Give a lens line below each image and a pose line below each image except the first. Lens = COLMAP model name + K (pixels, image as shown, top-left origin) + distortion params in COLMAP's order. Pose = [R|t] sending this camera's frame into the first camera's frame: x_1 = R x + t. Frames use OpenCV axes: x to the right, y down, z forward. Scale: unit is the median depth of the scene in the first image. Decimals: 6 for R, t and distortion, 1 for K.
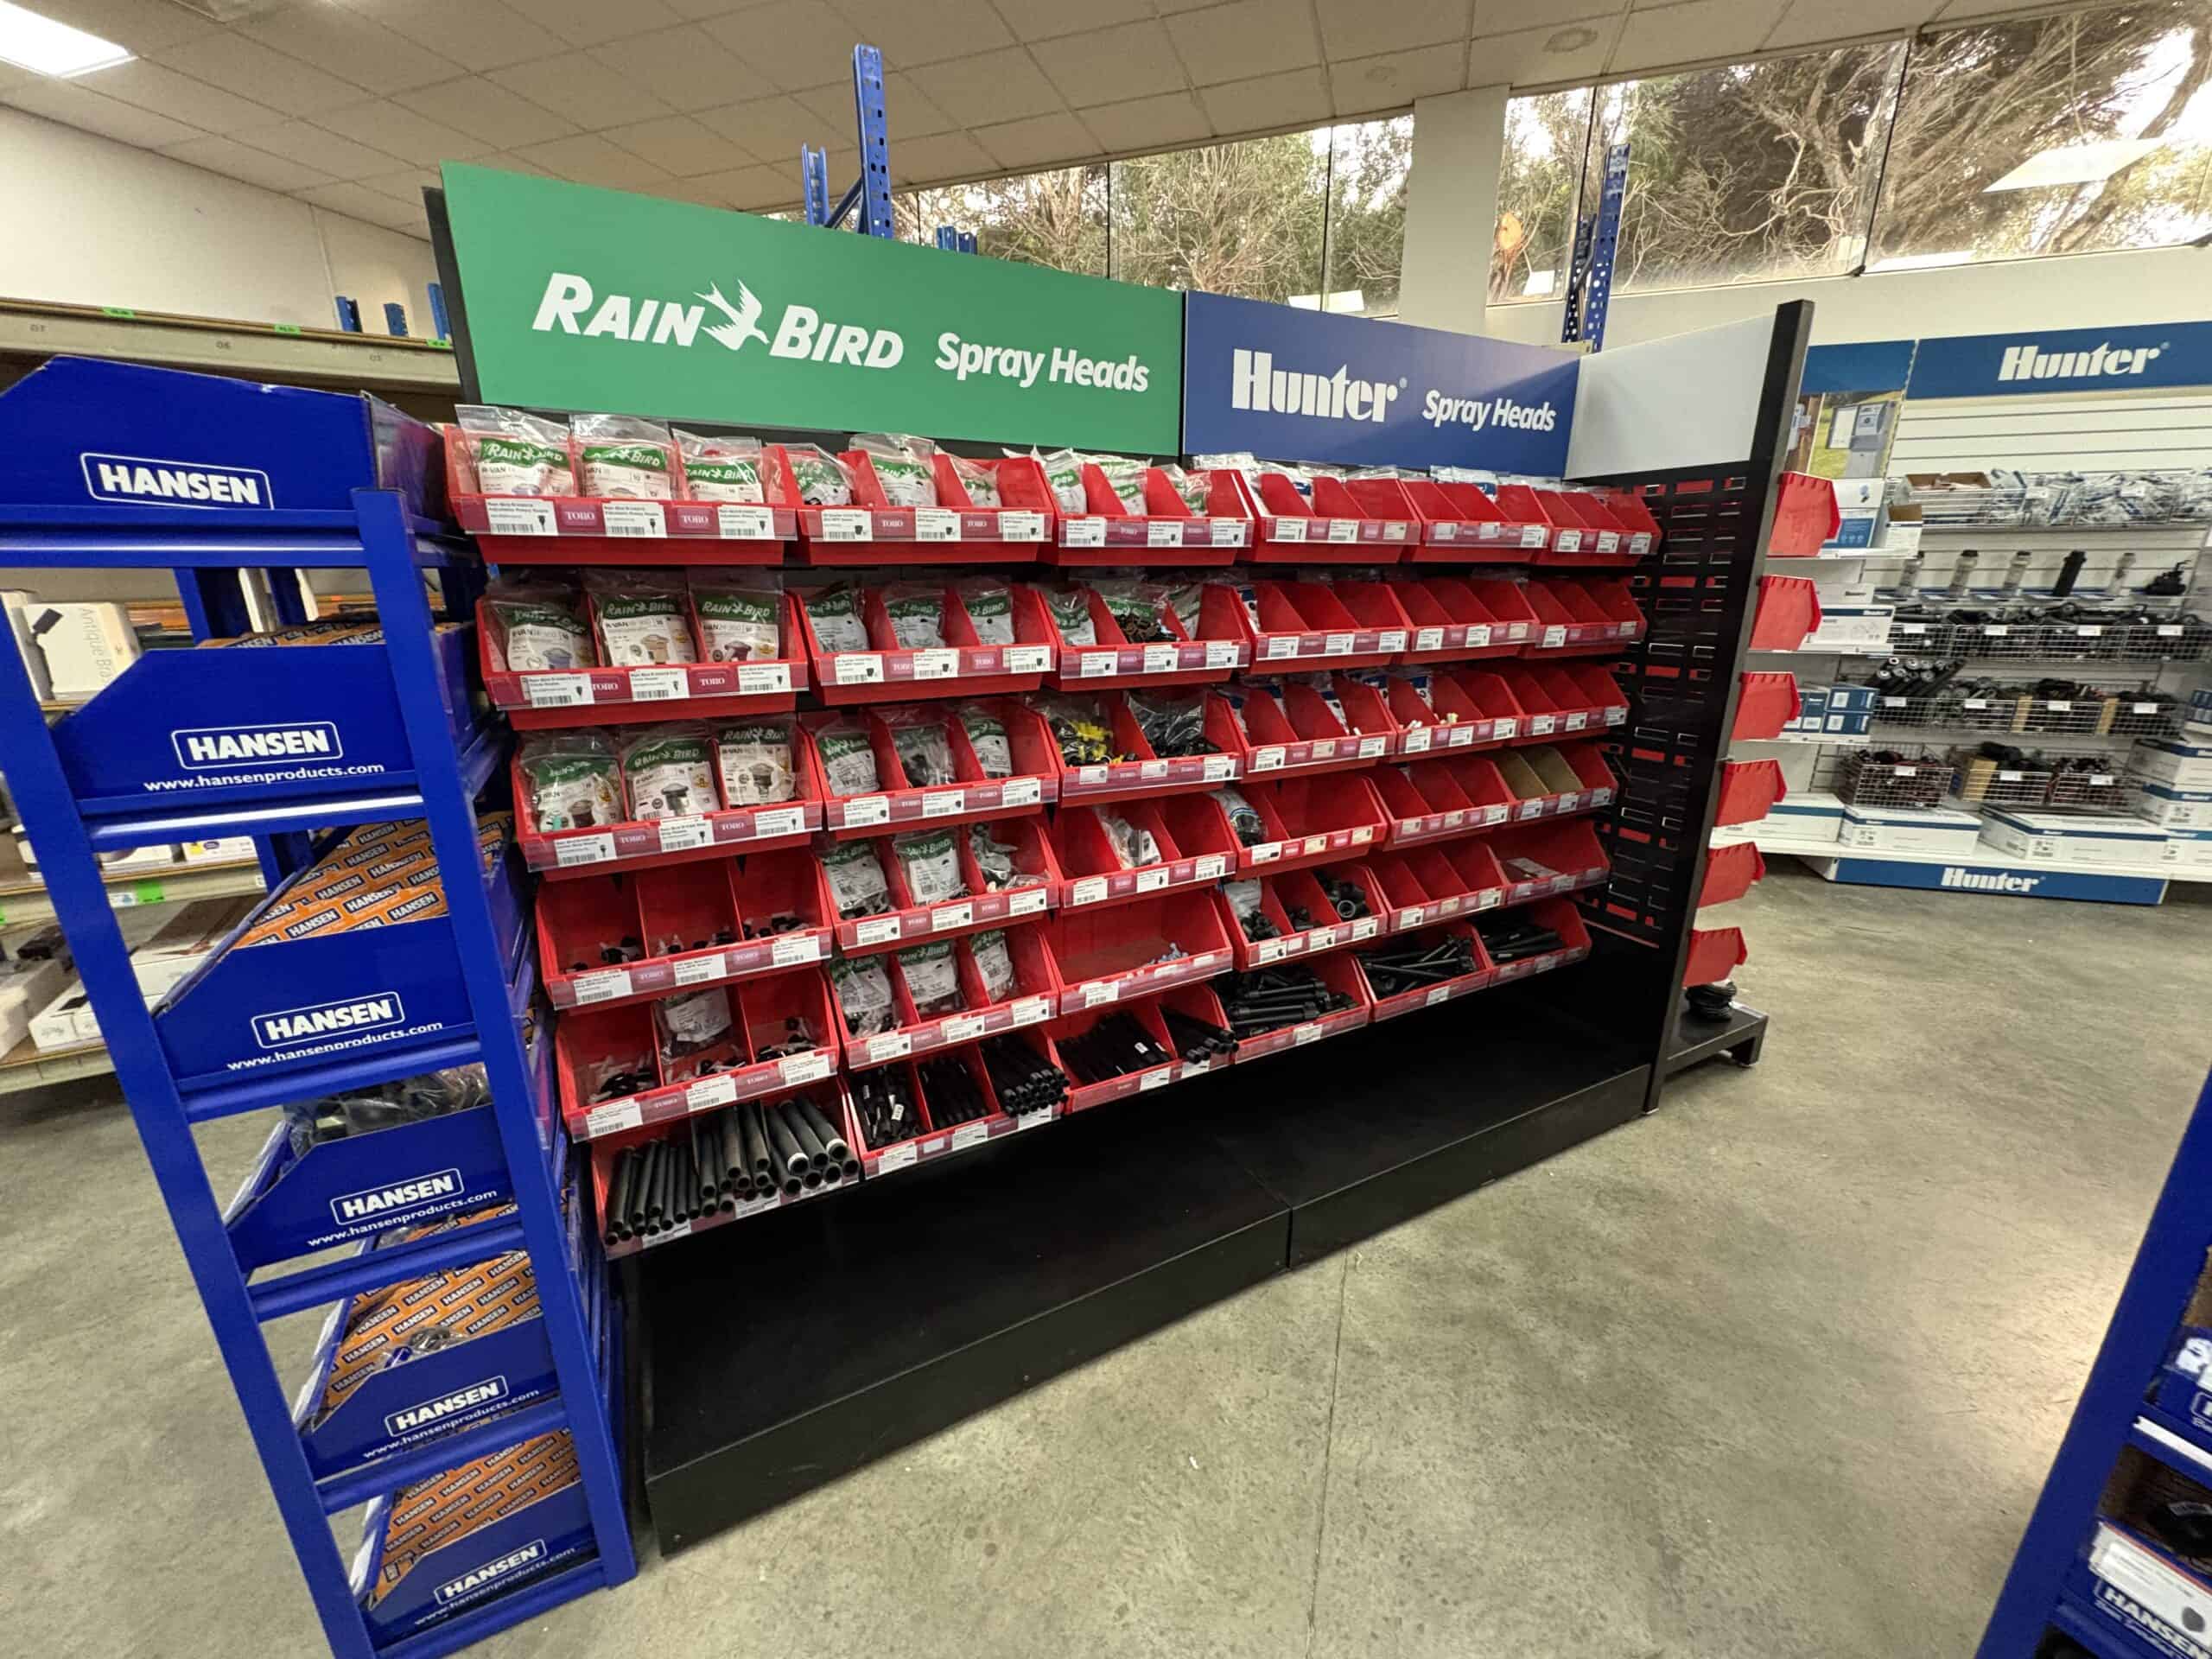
lens RADIAL K [[866.8, 0, 1108.5], [0, 866.8, 824.4], [0, 0, 1]] dist [-0.000183, 0.000544]
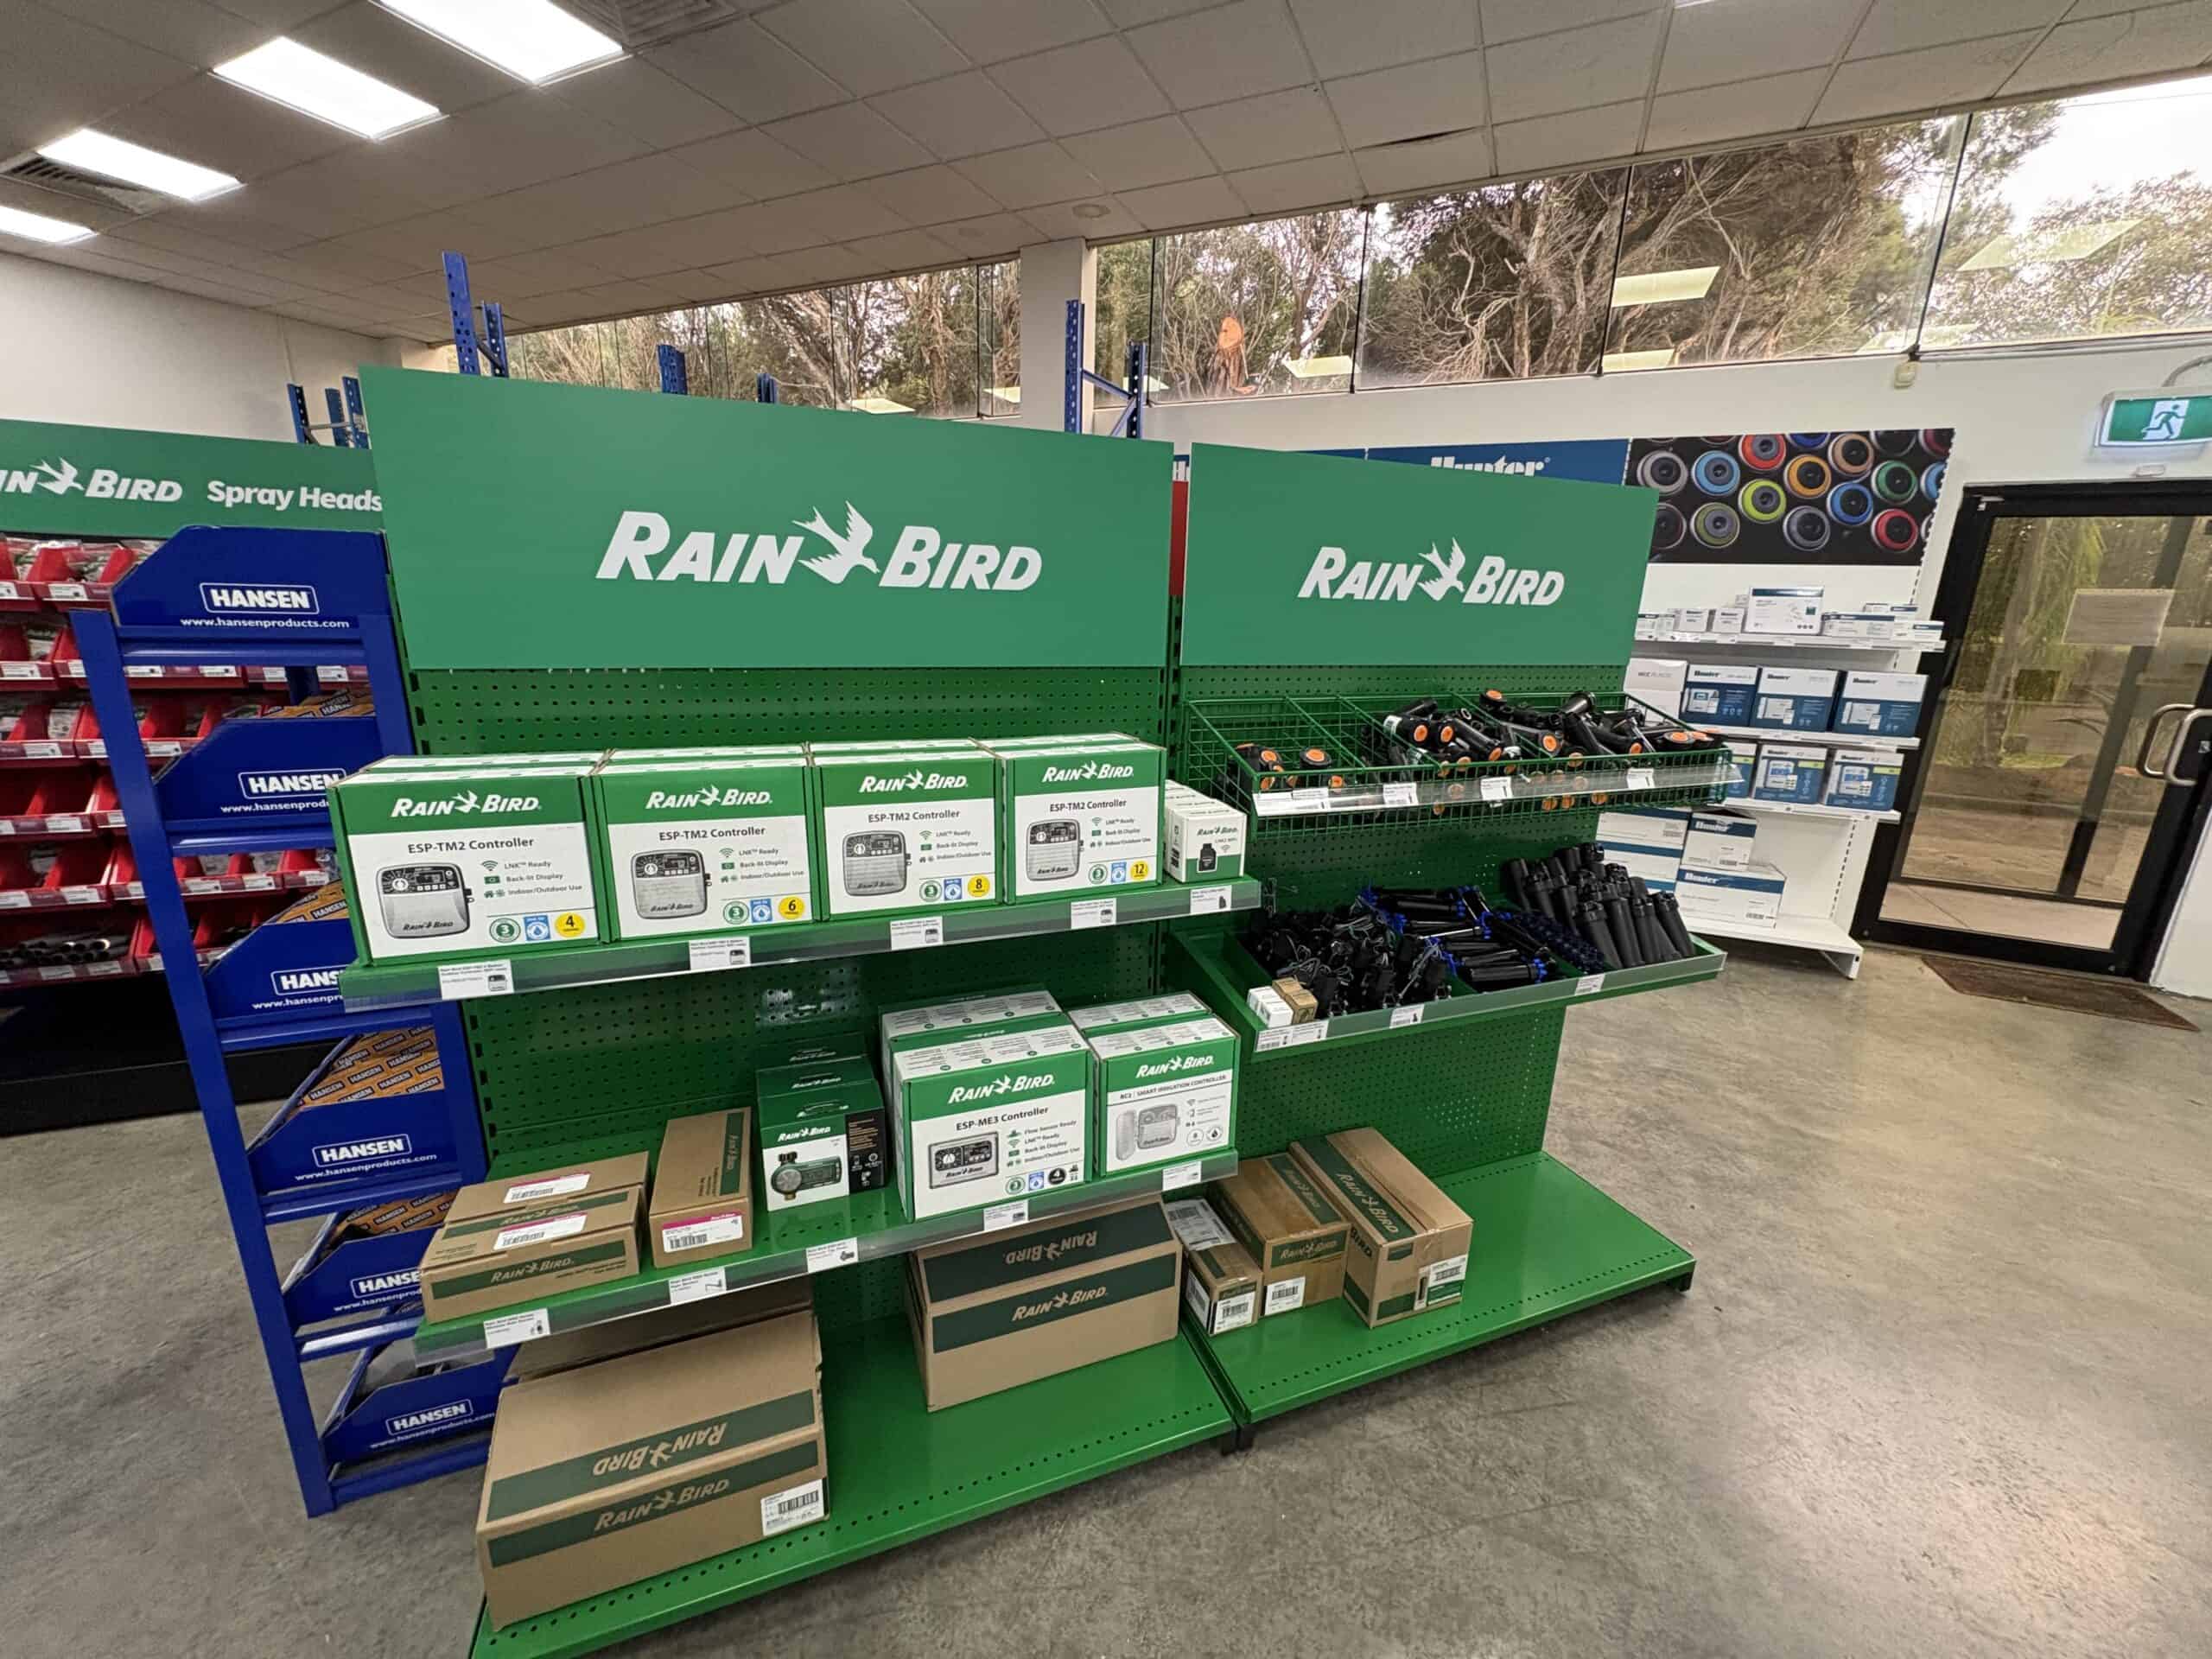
lens RADIAL K [[866.8, 0, 1104.2], [0, 866.8, 824.8], [0, 0, 1]] dist [-0.000183, 0.000544]
pose [[0.992879, 0.060241, -0.102776, 0.754158], [-0.064221, 0.997291, -0.035861, 0.028525], [0.100337, 0.042206, 0.994058, -0.217605]]
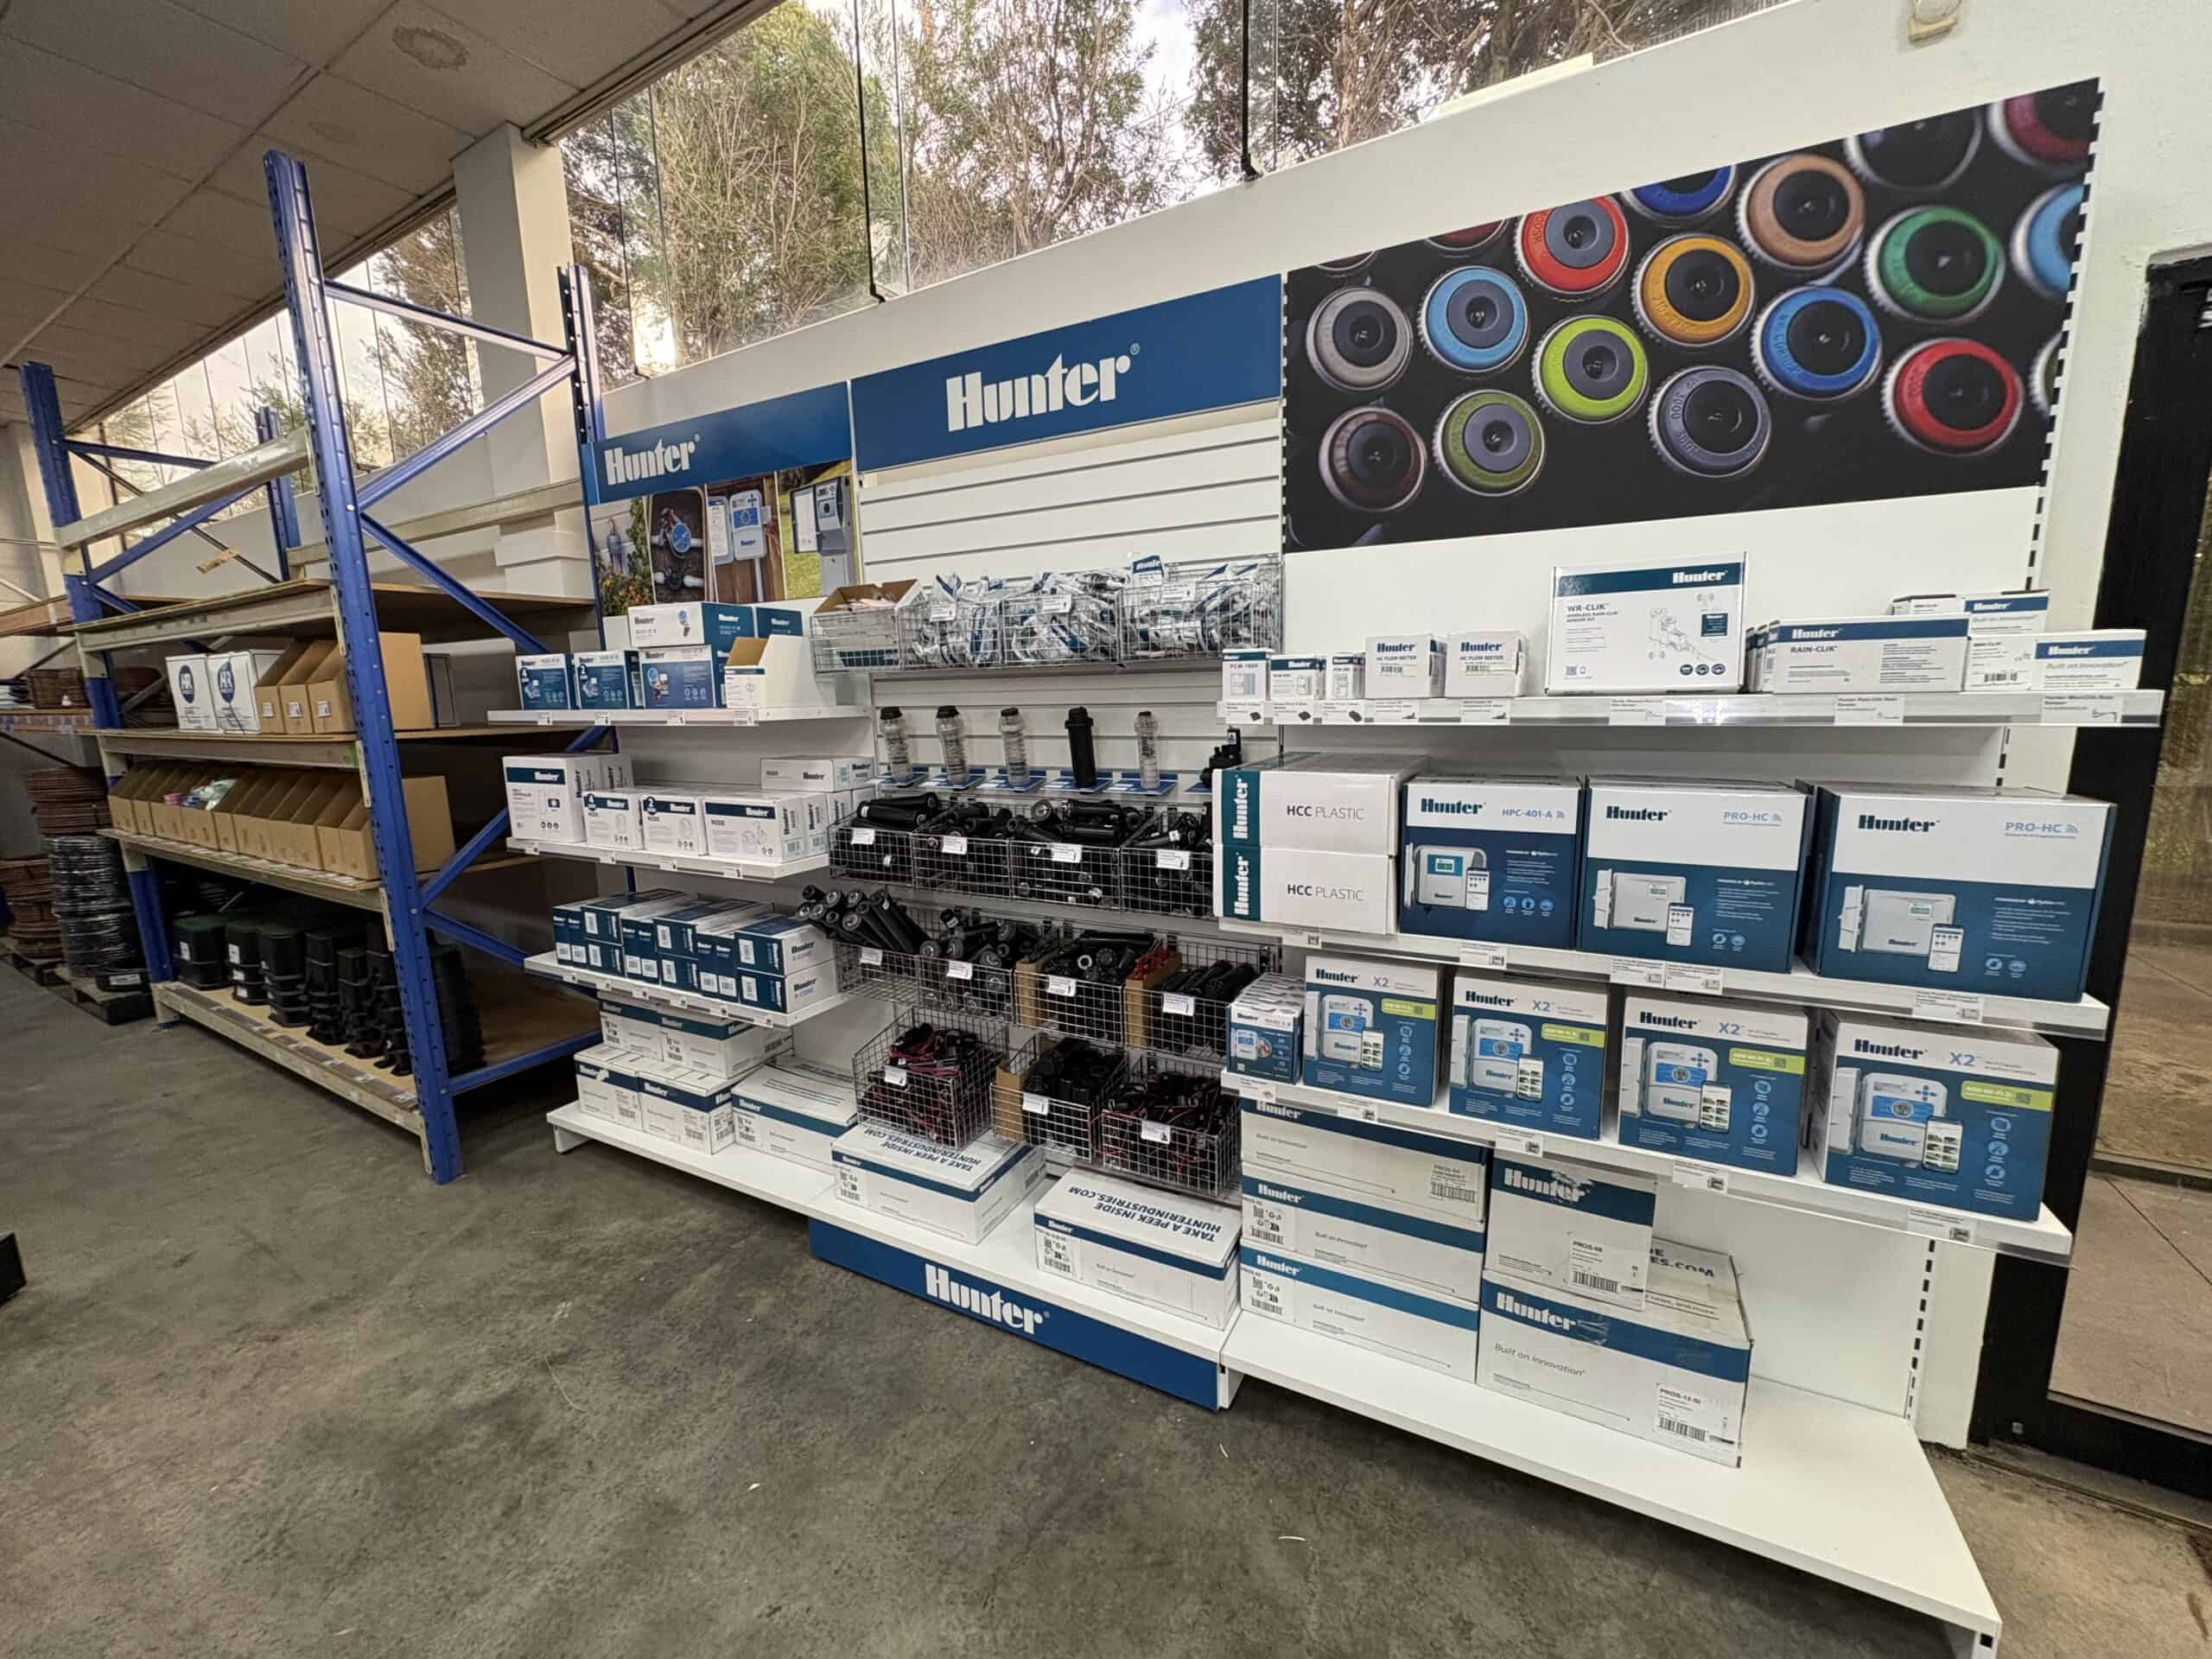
lens RADIAL K [[866.8, 0, 1106.0], [0, 866.8, 829.1], [0, 0, 1]] dist [-0.000183, 0.000544]
pose [[0.978174, 0.017712, -0.207032, 1.298001], [-0.044224, 0.991279, -0.124141, -0.176245], [0.203028, 0.130587, 0.970426, 0.492487]]
